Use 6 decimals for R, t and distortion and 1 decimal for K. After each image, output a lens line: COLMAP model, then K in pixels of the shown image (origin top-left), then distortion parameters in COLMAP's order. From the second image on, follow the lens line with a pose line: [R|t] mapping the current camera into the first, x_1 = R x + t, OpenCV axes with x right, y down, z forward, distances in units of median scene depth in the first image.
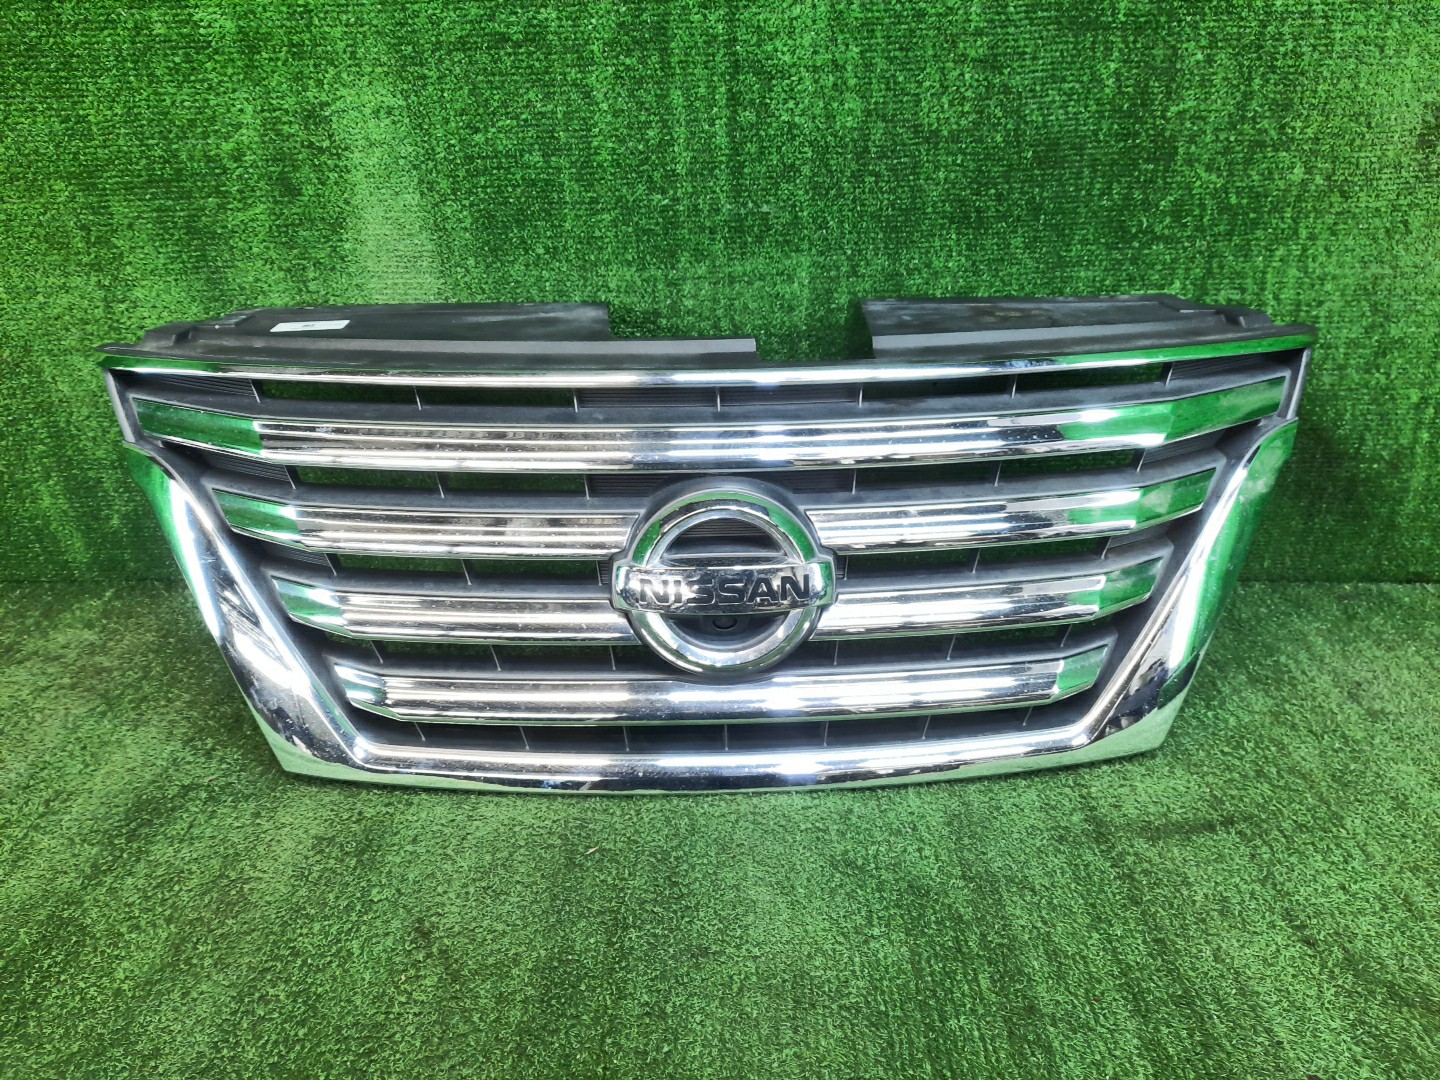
lens RADIAL K [[1038.2, 0, 629.4], [0, 1038.2, 540.0], [0, 0, 1]] dist [0.015562, -0.004771]
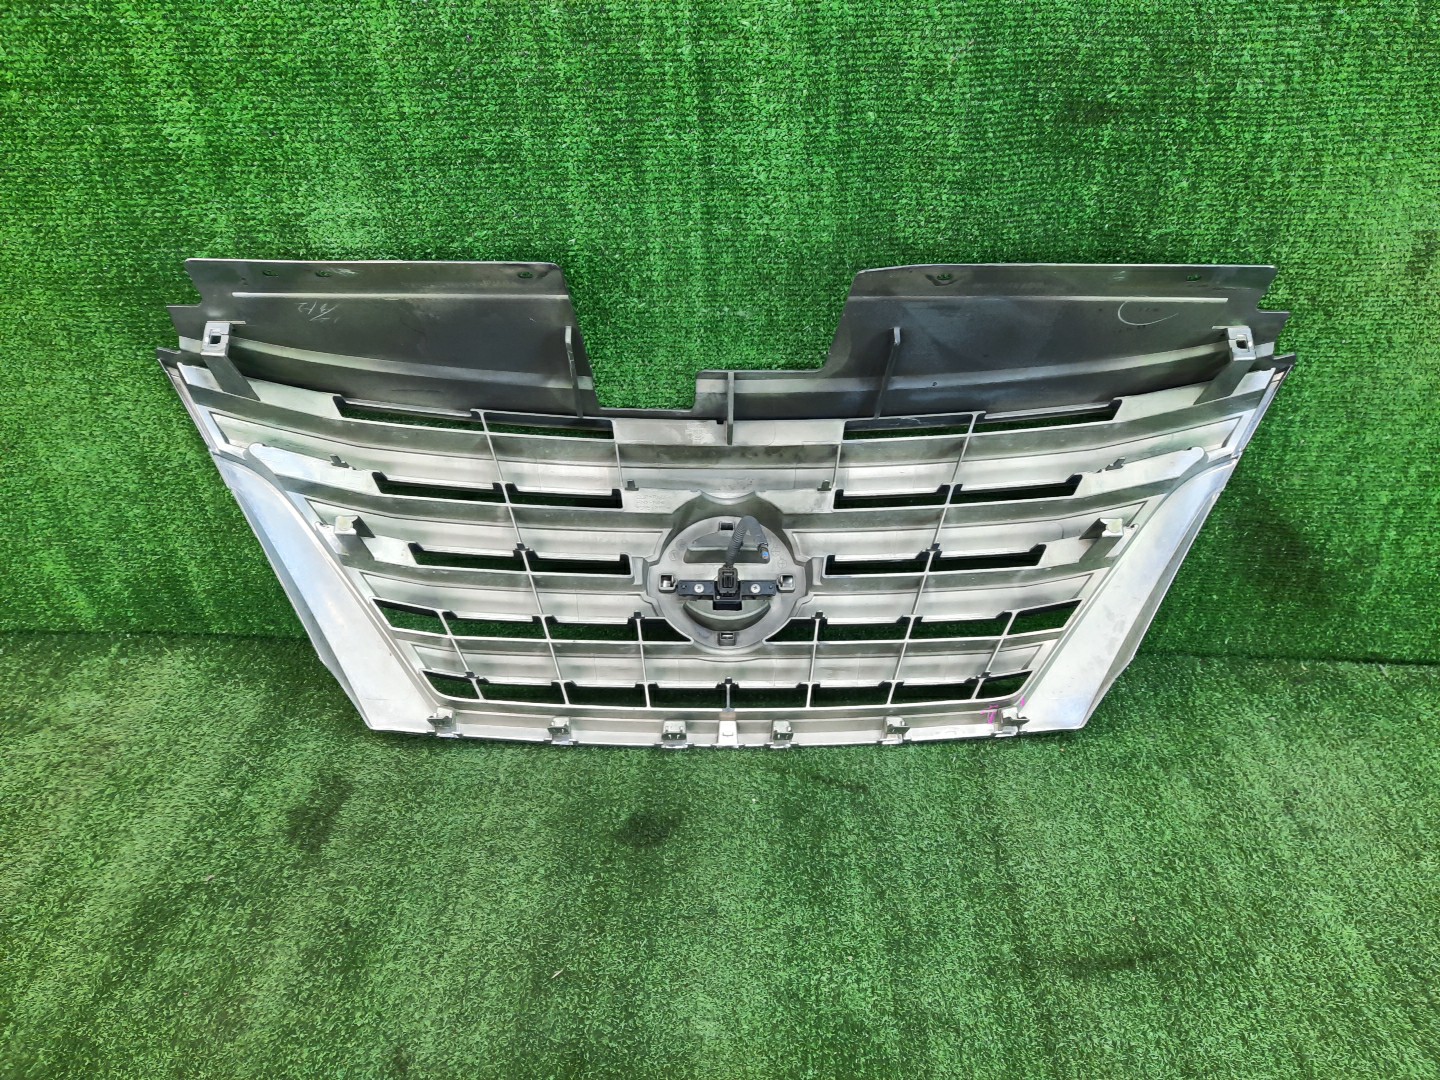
lens RADIAL K [[1063.0, 0, 691.6], [0, 1063.0, 244.2], [0, 0, 1]] dist [0.062589, -0.039133]
pose [[0.999794, 0.010063, -0.017613, 0.103164], [-0.007435, 0.989639, 0.143387, -0.547588], [0.018874, -0.143227, 0.989510, -0.012342]]
